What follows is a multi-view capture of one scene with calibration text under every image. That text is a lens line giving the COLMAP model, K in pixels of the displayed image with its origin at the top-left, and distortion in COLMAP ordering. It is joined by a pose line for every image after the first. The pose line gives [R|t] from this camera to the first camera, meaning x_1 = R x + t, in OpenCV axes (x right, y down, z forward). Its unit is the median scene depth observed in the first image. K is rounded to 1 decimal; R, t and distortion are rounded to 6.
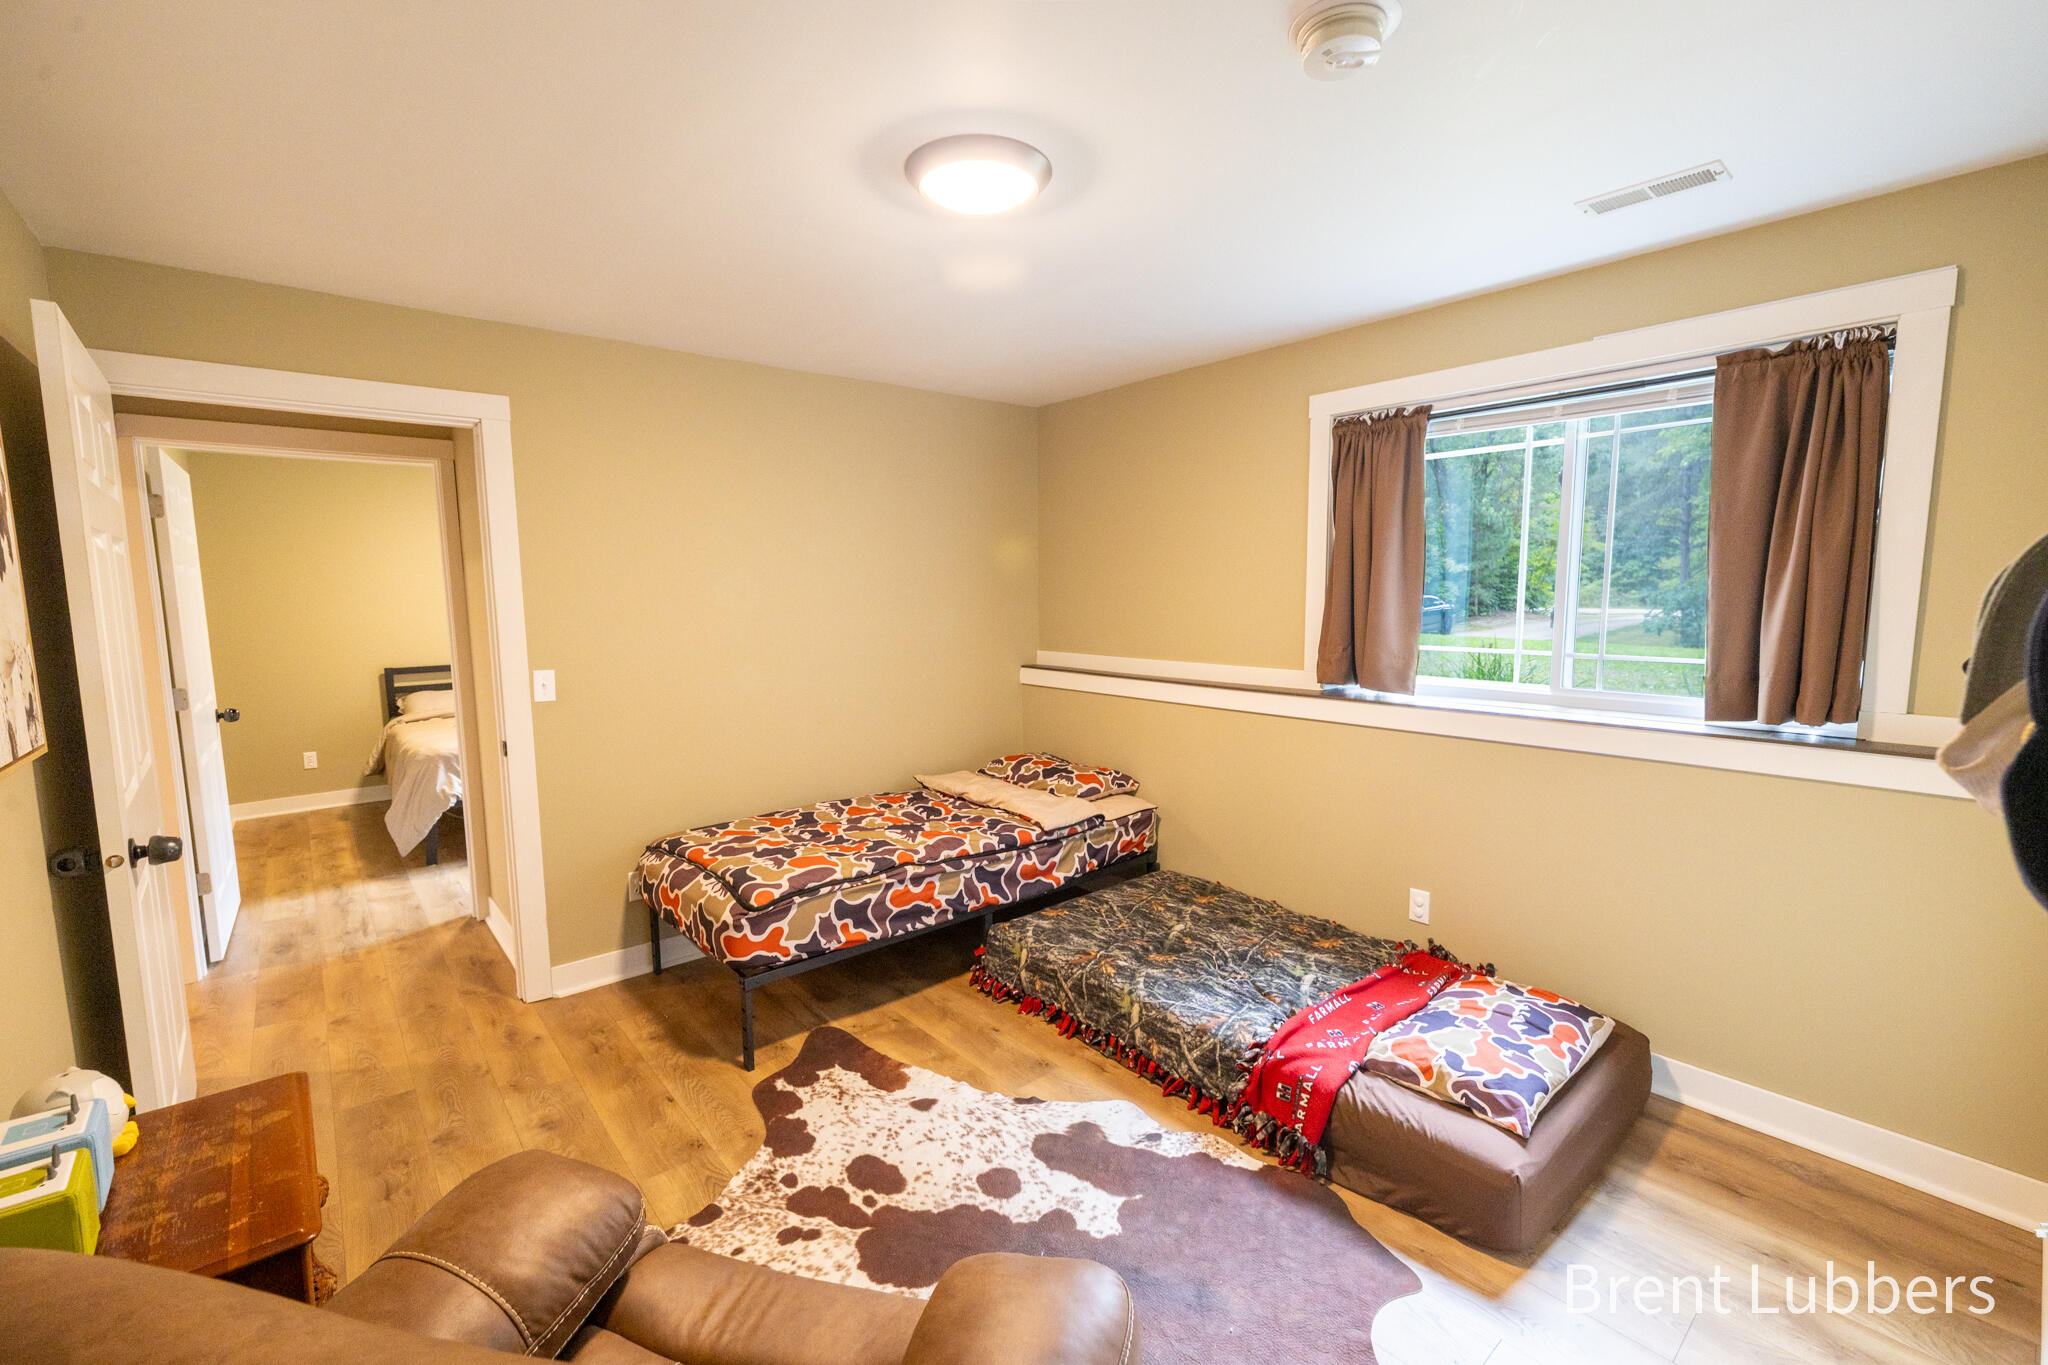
lens RADIAL K [[861.6, 0, 1027.1], [0, 861.6, 686.6], [0, 0, 1]] dist [0.000924, -0.000338]
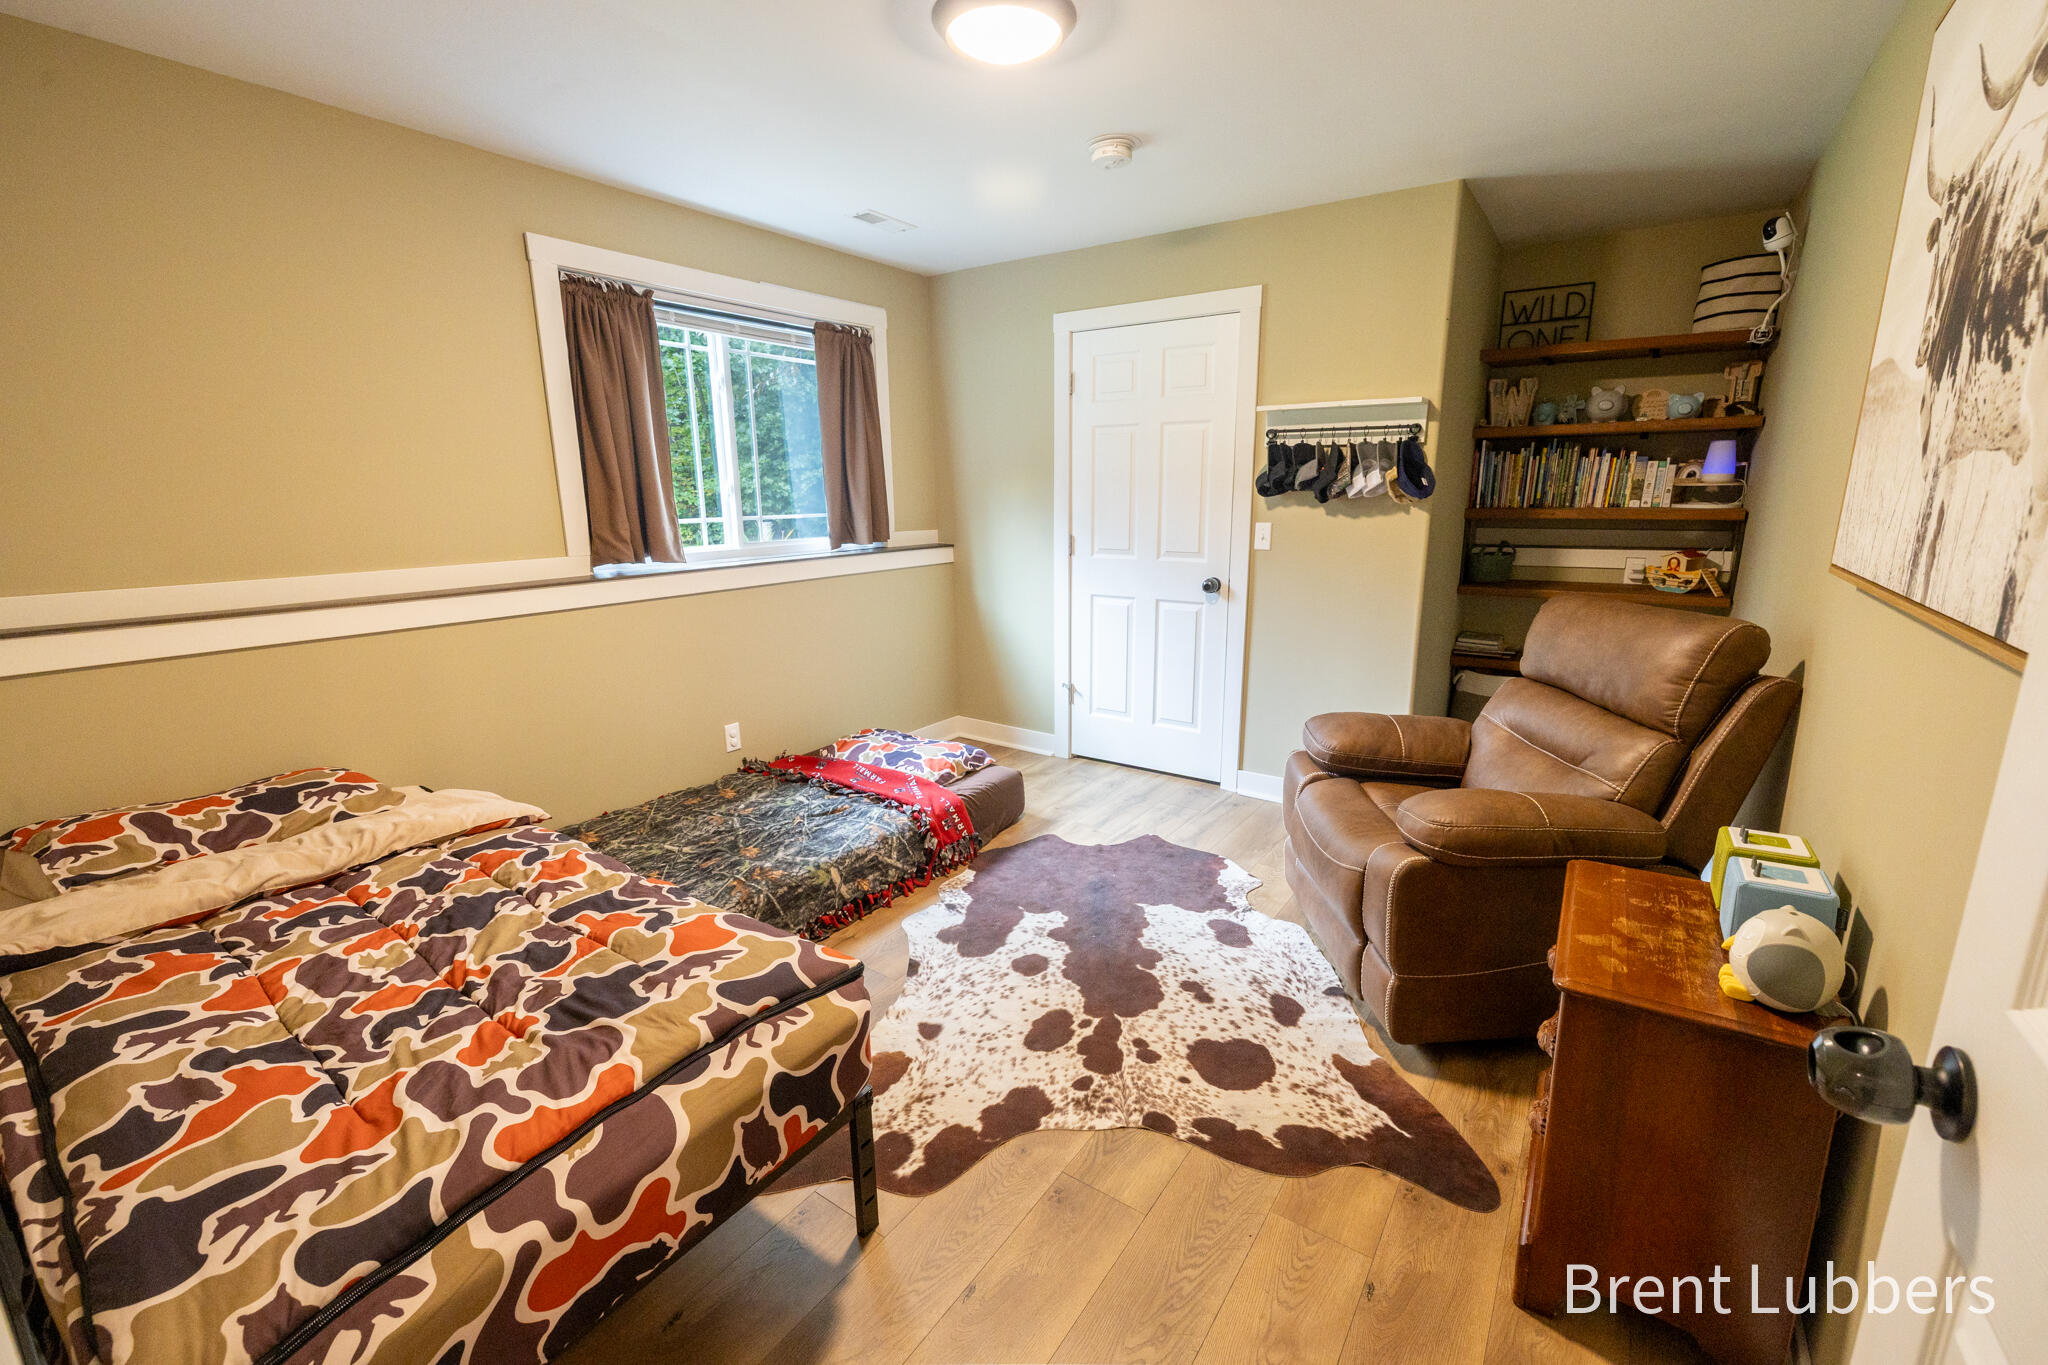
lens RADIAL K [[861.6, 0, 1027.1], [0, 861.6, 686.6], [0, 0, 1]] dist [0.000924, -0.000338]
pose [[-0.259164, -0.206568, 0.943485, -1.023300], [0.124999, 0.961472, 0.244841, -0.072818], [-0.957710, 0.181389, -0.223359, 1.158593]]
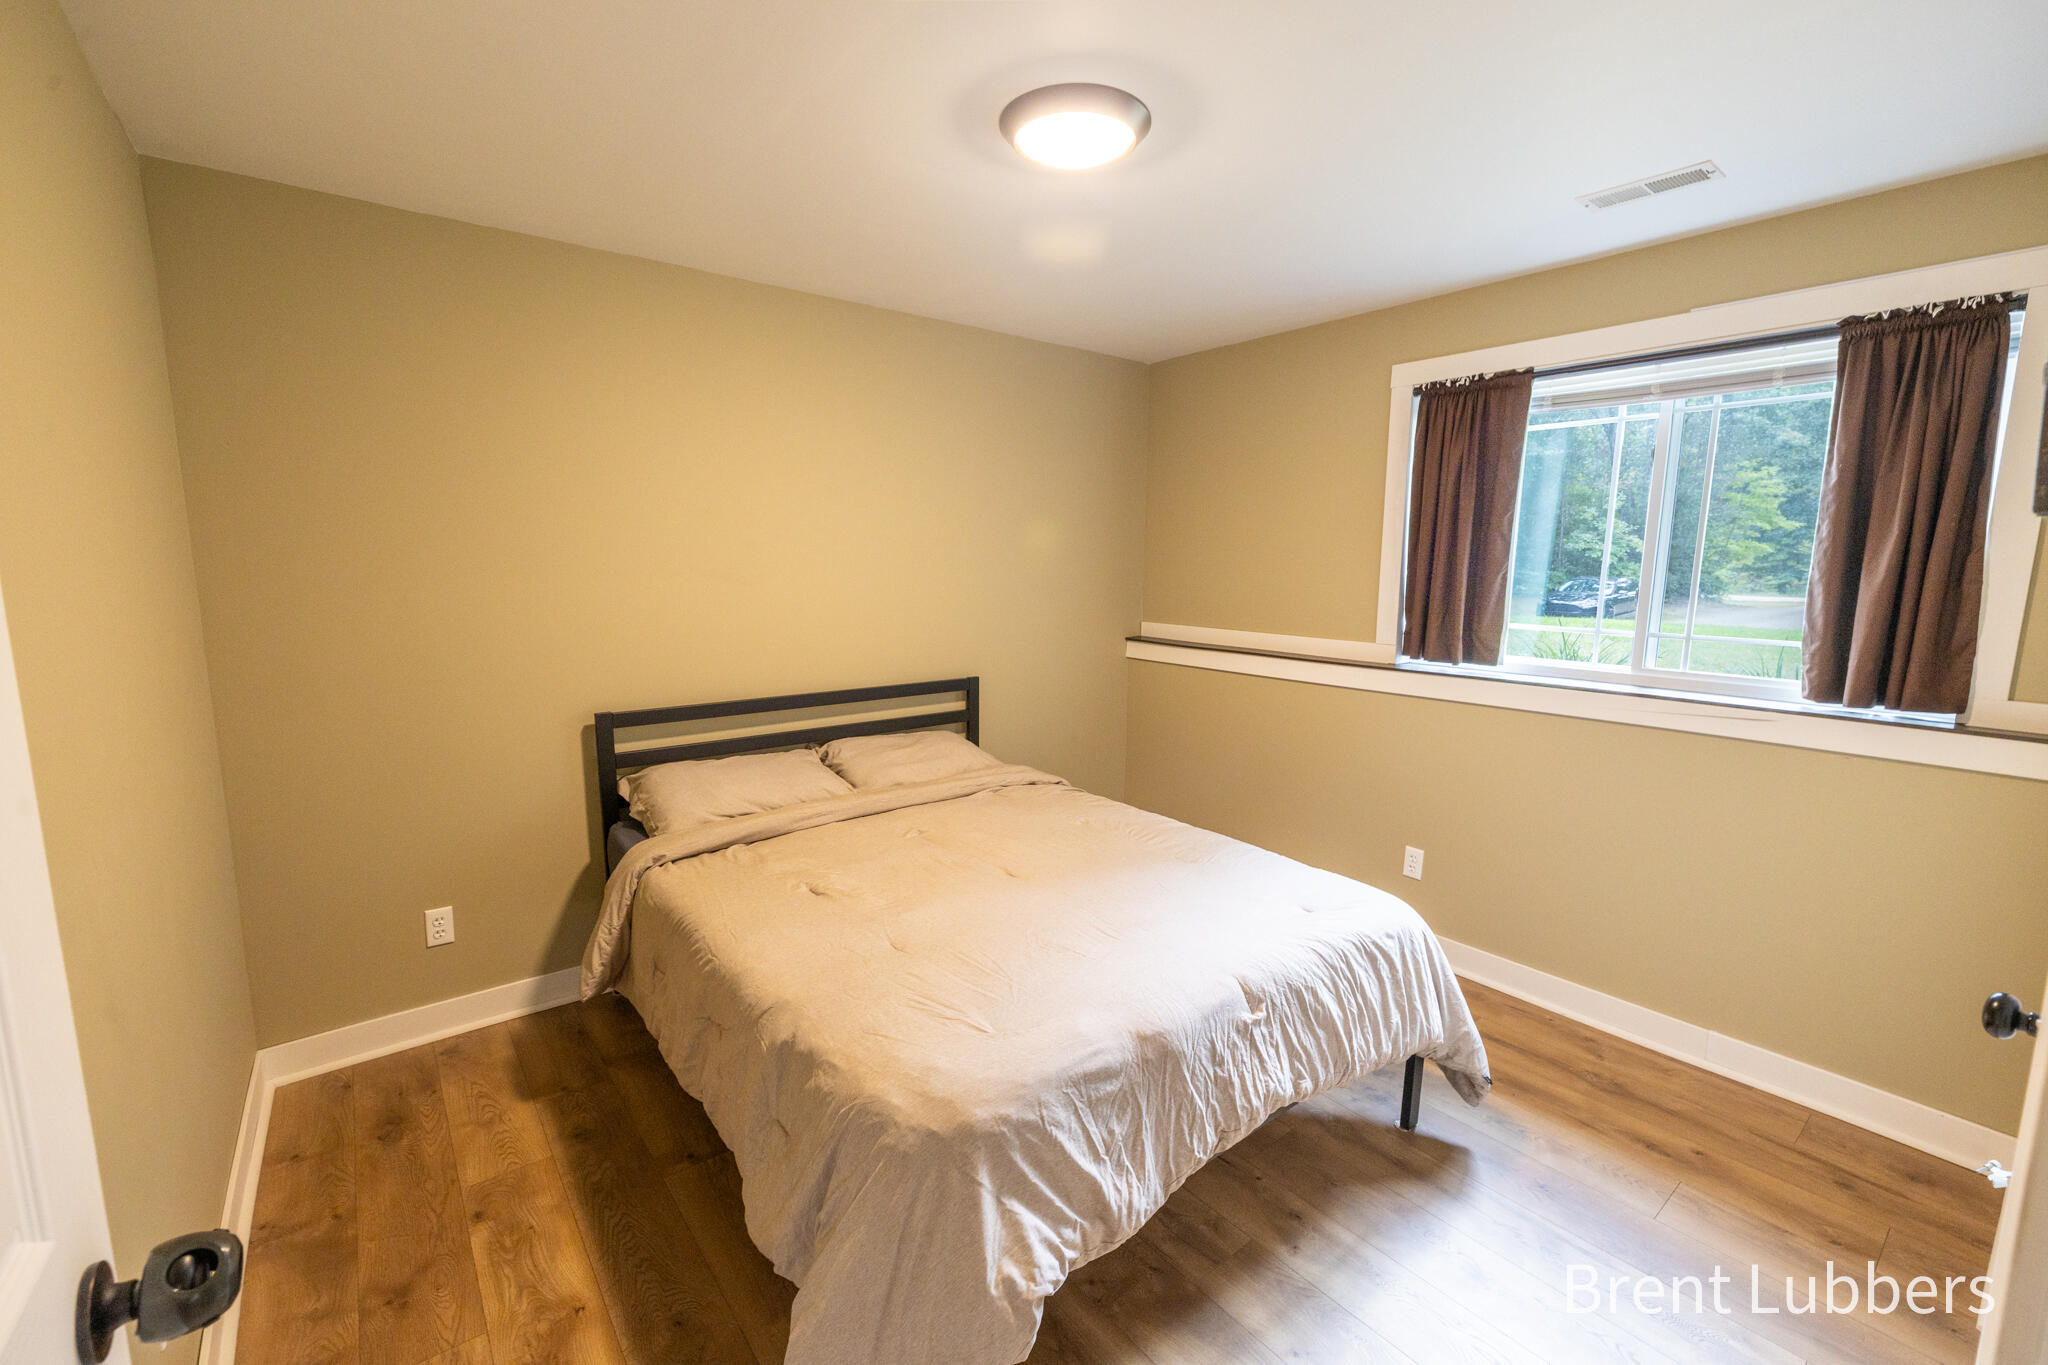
lens RADIAL K [[843.2, 0, 1051.6], [0, 843.2, 676.1], [0, 0, 1]] dist [-0.024822, 0.000045]
pose [[0.999282, 0.015509, -0.034556, -0.030078], [-0.014580, 0.999530, 0.026985, -0.003350], [0.034958, -0.026462, 0.999038, 0.035080]]
